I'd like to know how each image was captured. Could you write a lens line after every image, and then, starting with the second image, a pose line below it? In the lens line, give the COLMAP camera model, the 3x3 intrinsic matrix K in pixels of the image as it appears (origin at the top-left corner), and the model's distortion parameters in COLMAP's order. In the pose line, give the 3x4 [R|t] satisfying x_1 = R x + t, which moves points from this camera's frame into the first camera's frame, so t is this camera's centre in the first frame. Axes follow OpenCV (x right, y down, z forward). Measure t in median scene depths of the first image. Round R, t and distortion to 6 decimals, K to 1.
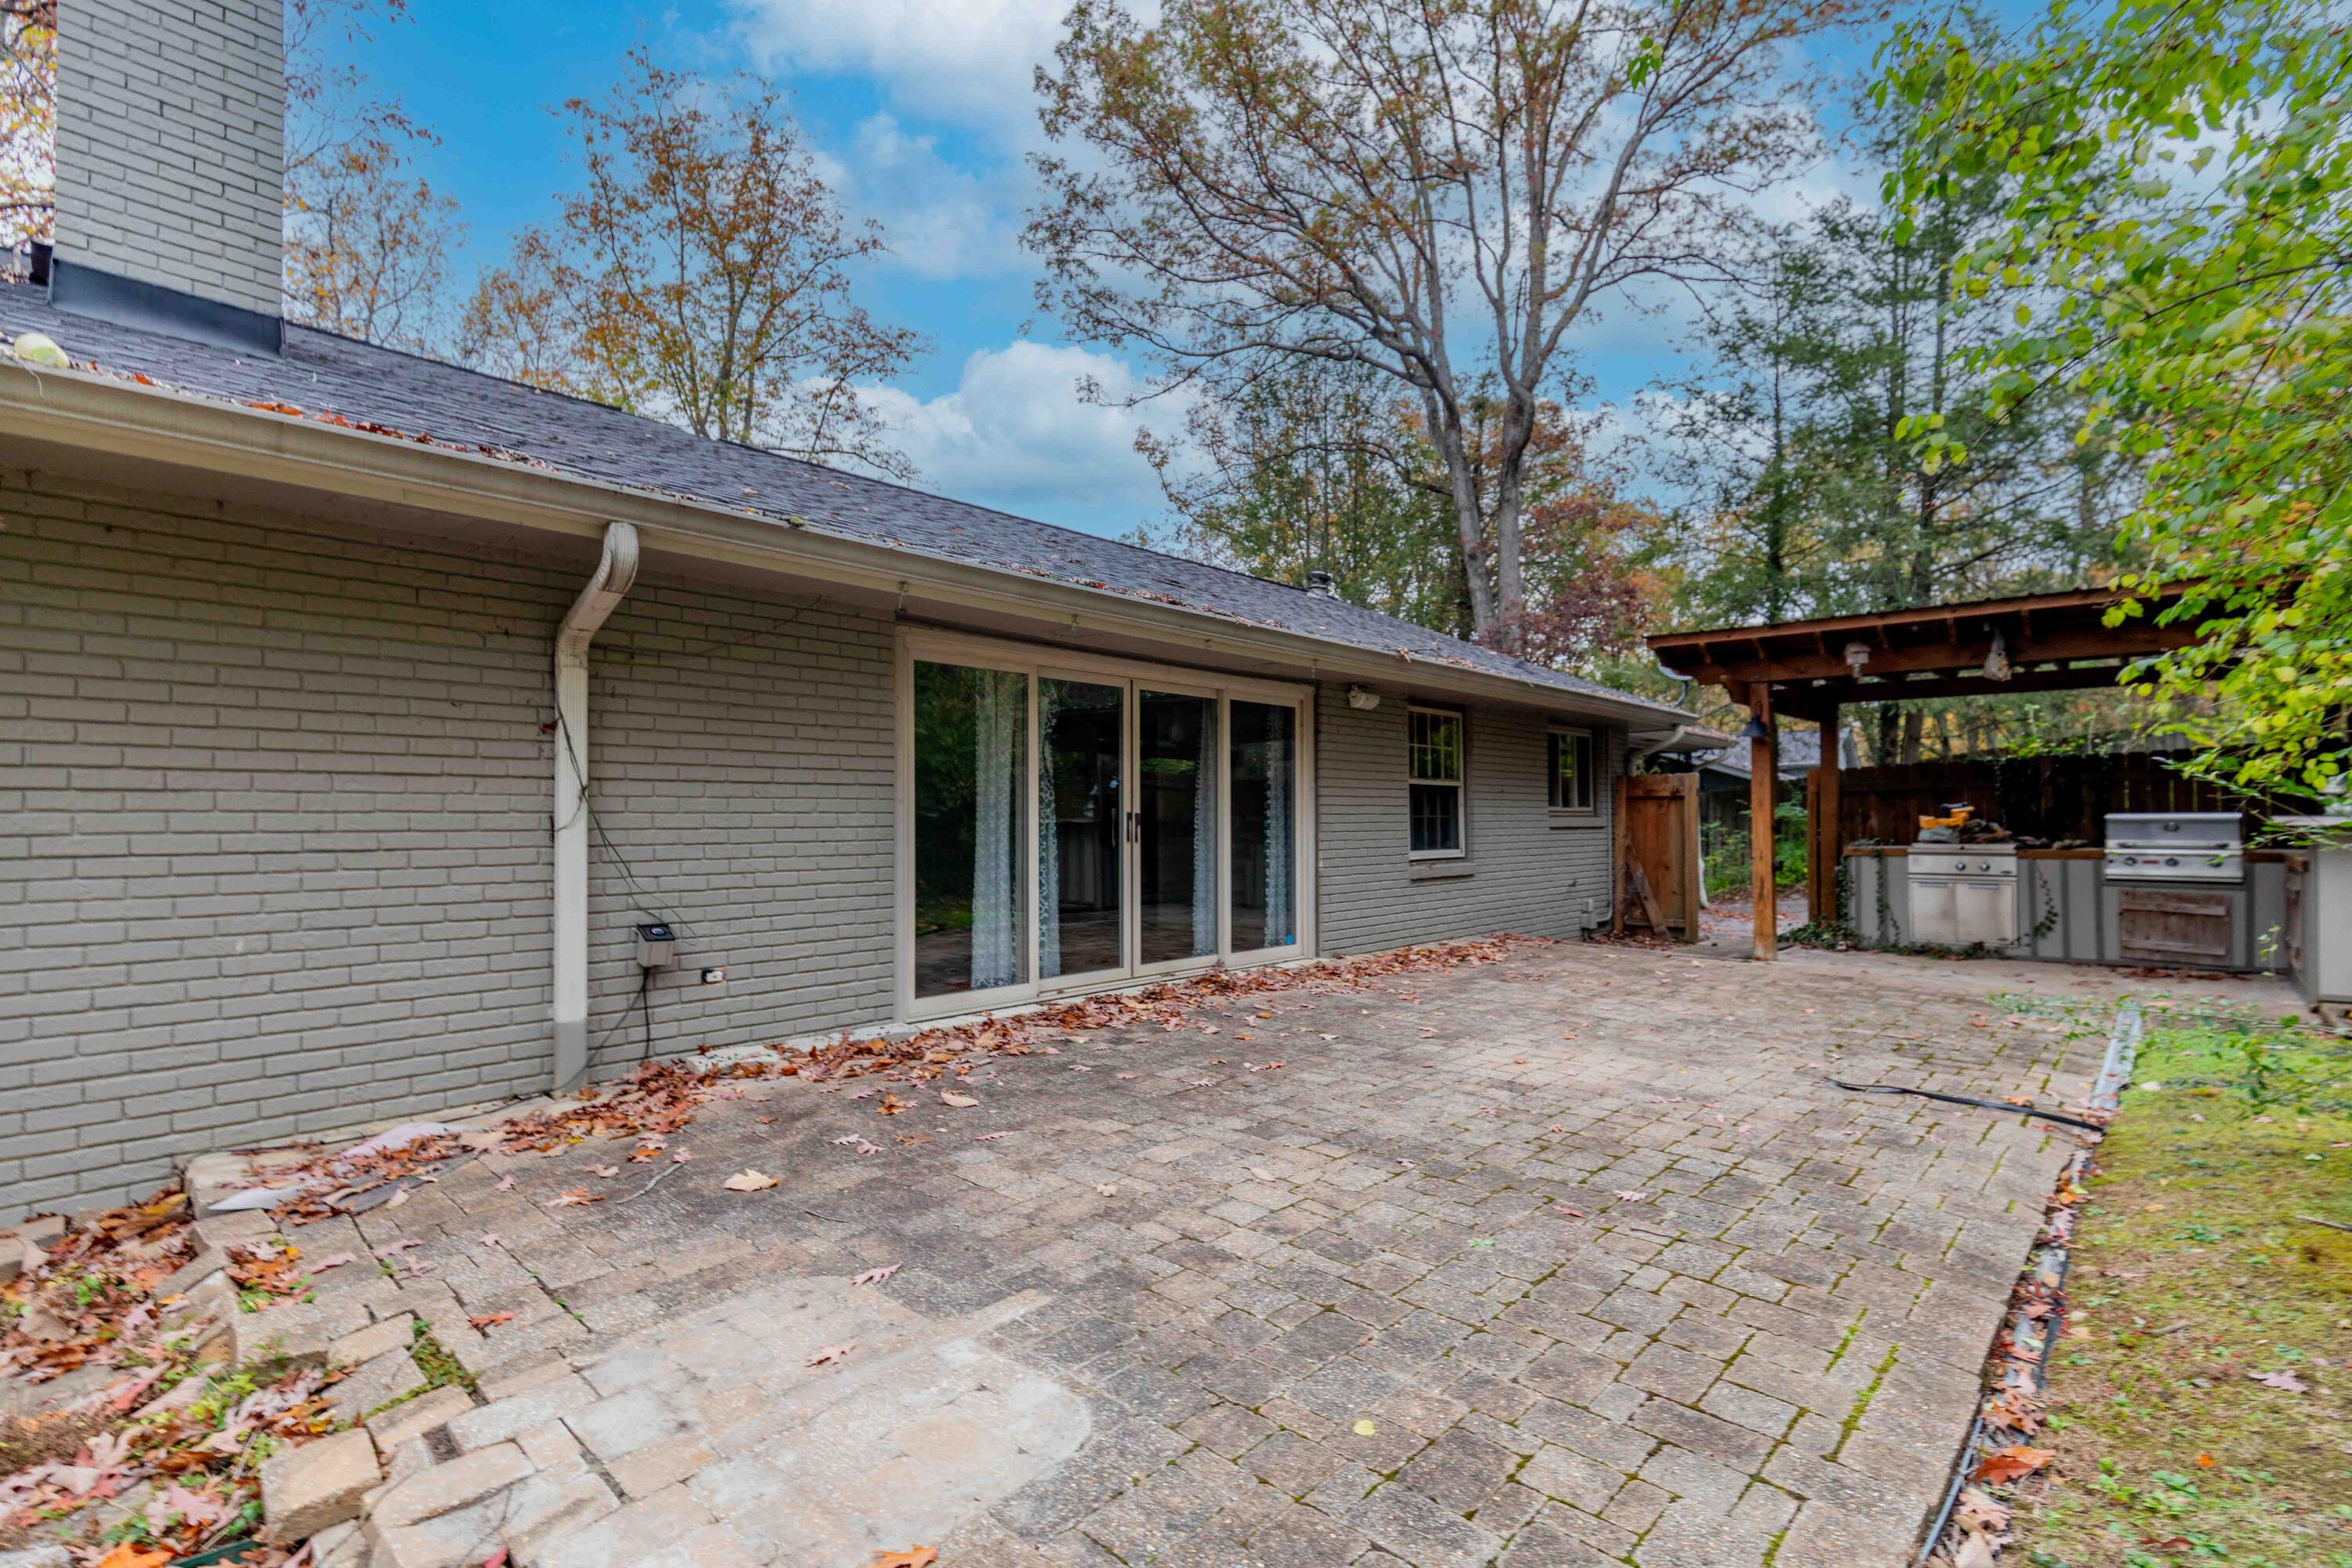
lens RADIAL K [[1067.7, 0, 1176.0], [0, 1067.7, 784.0], [0, 0, 1]] dist [0.001399, -0.000638]
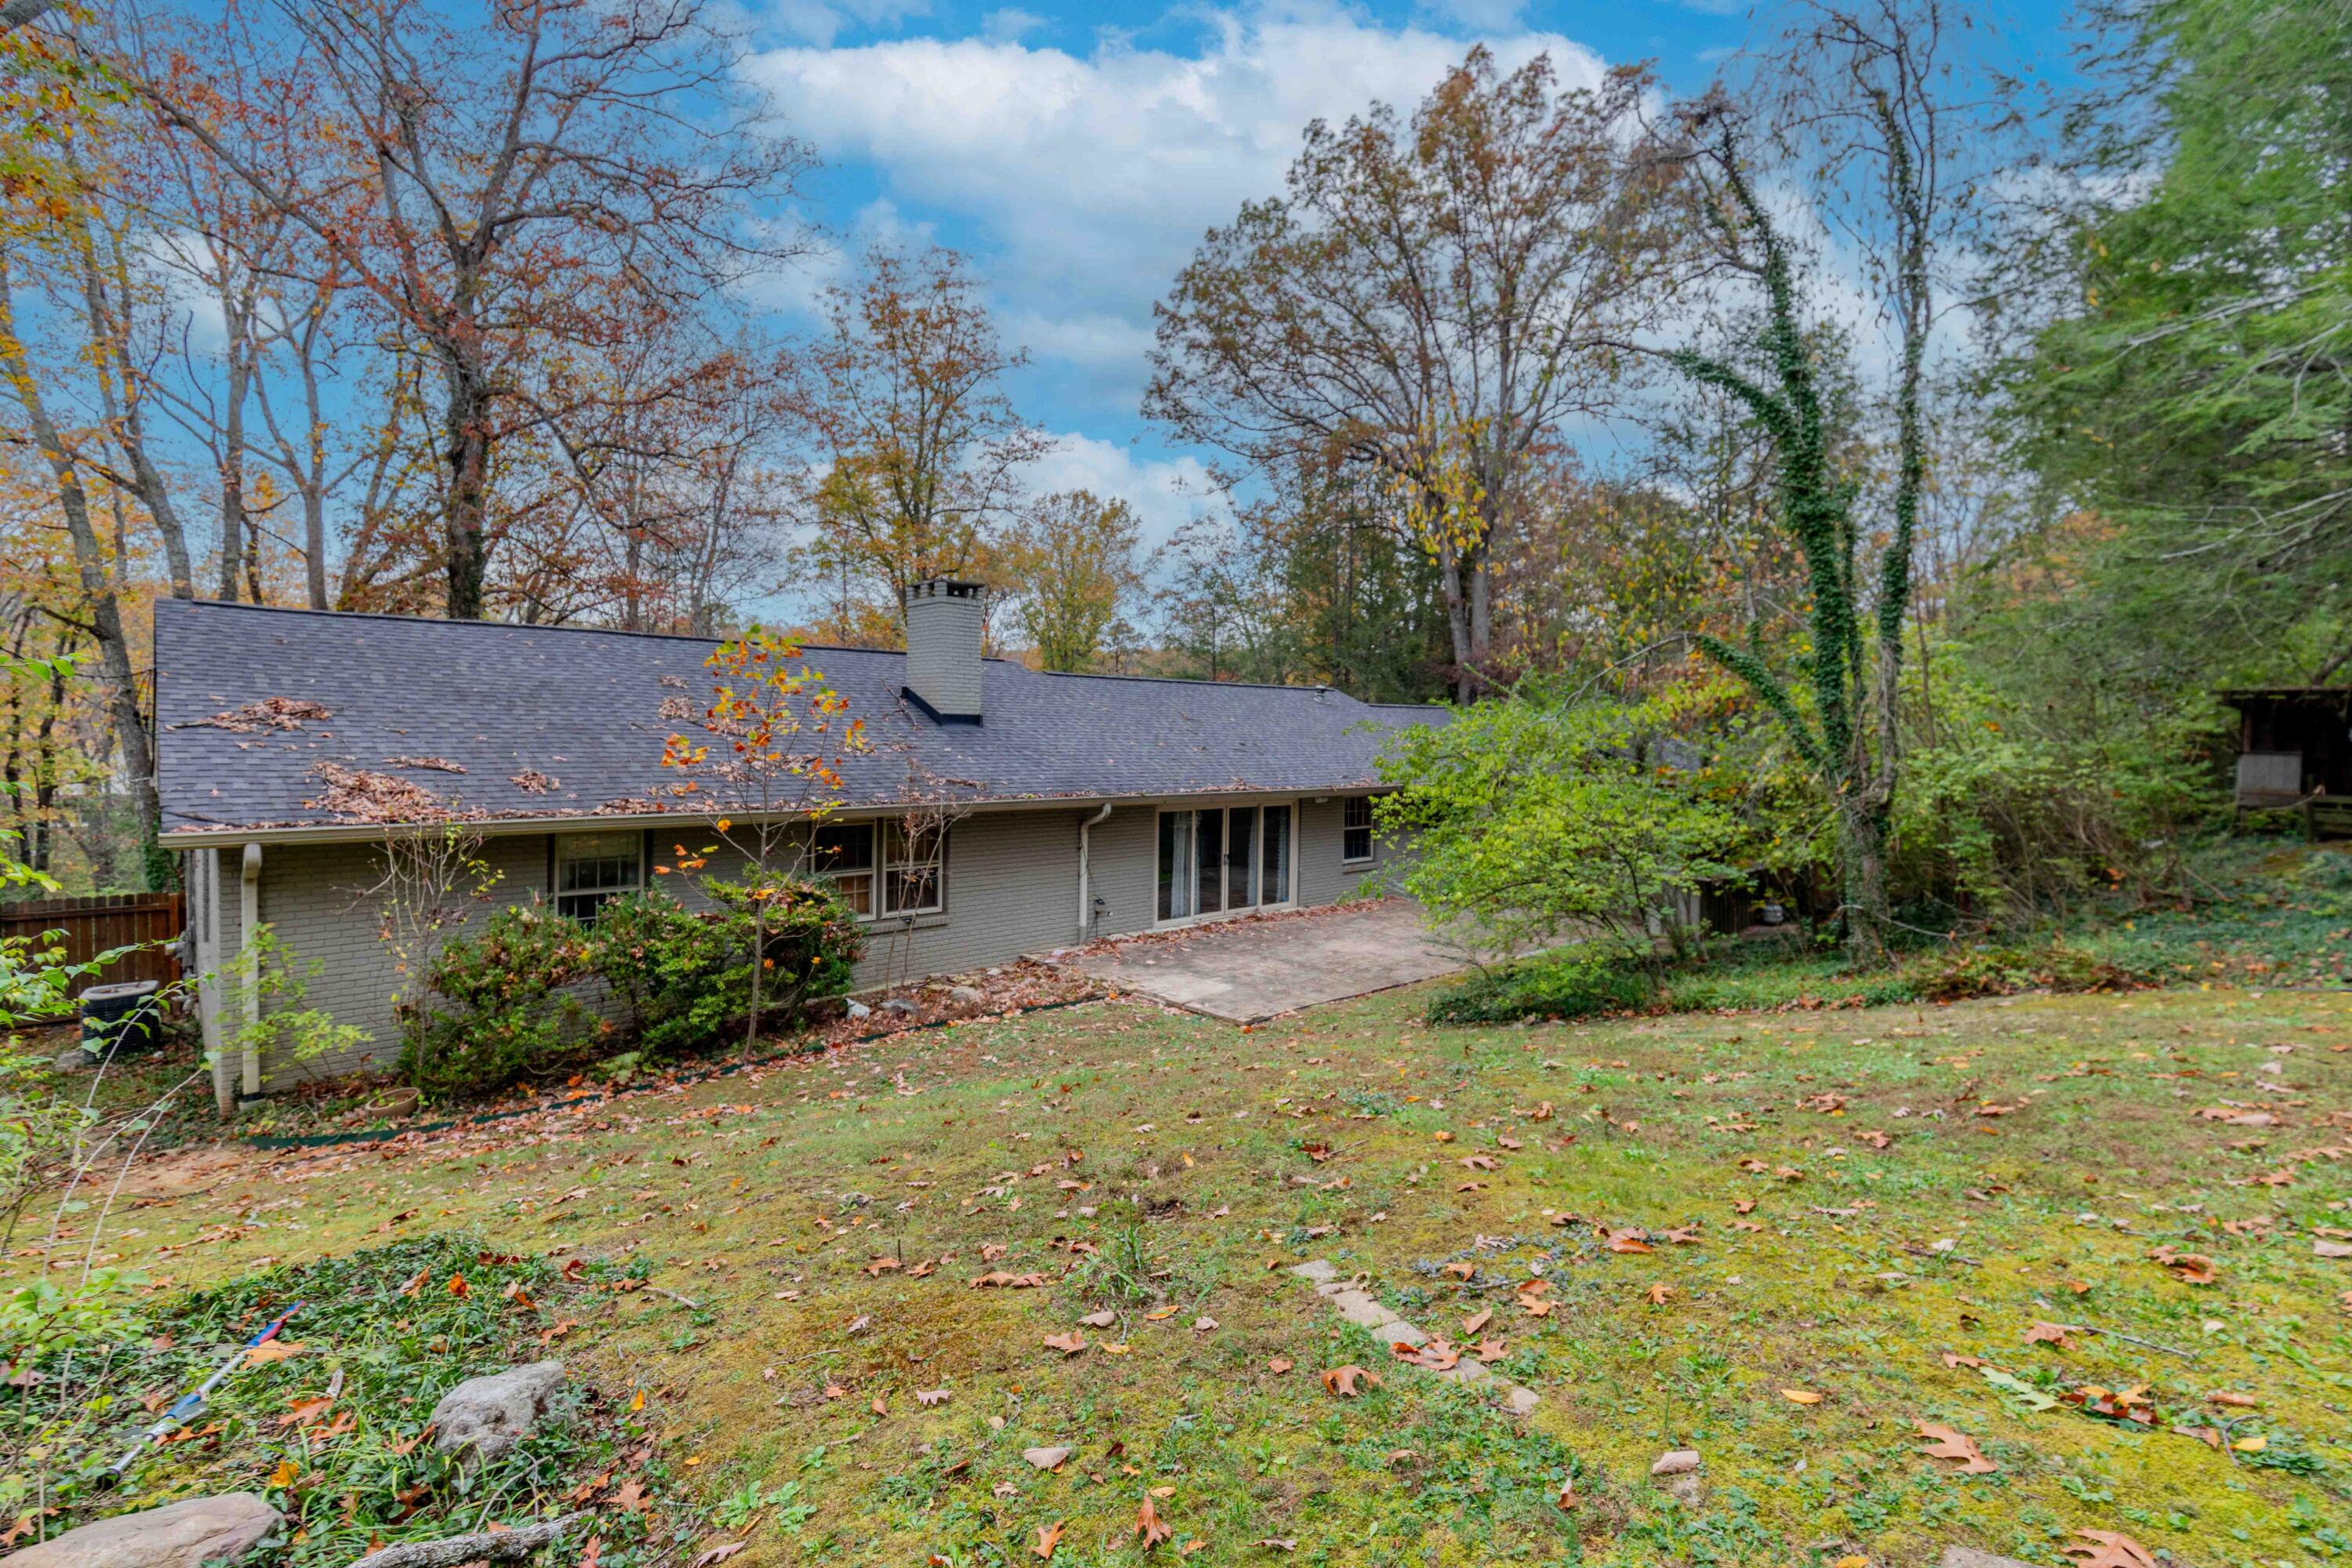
lens RADIAL K [[1044.9, 0, 1176.3], [0, 1044.9, 735.7], [0, 0, 1]] dist [-0.000859, -0.001044]
pose [[0.998537, 0.025965, -0.047428, -0.043915], [-0.024277, 0.999063, 0.035834, -0.326297], [0.048314, -0.034630, 0.998232, -1.466525]]
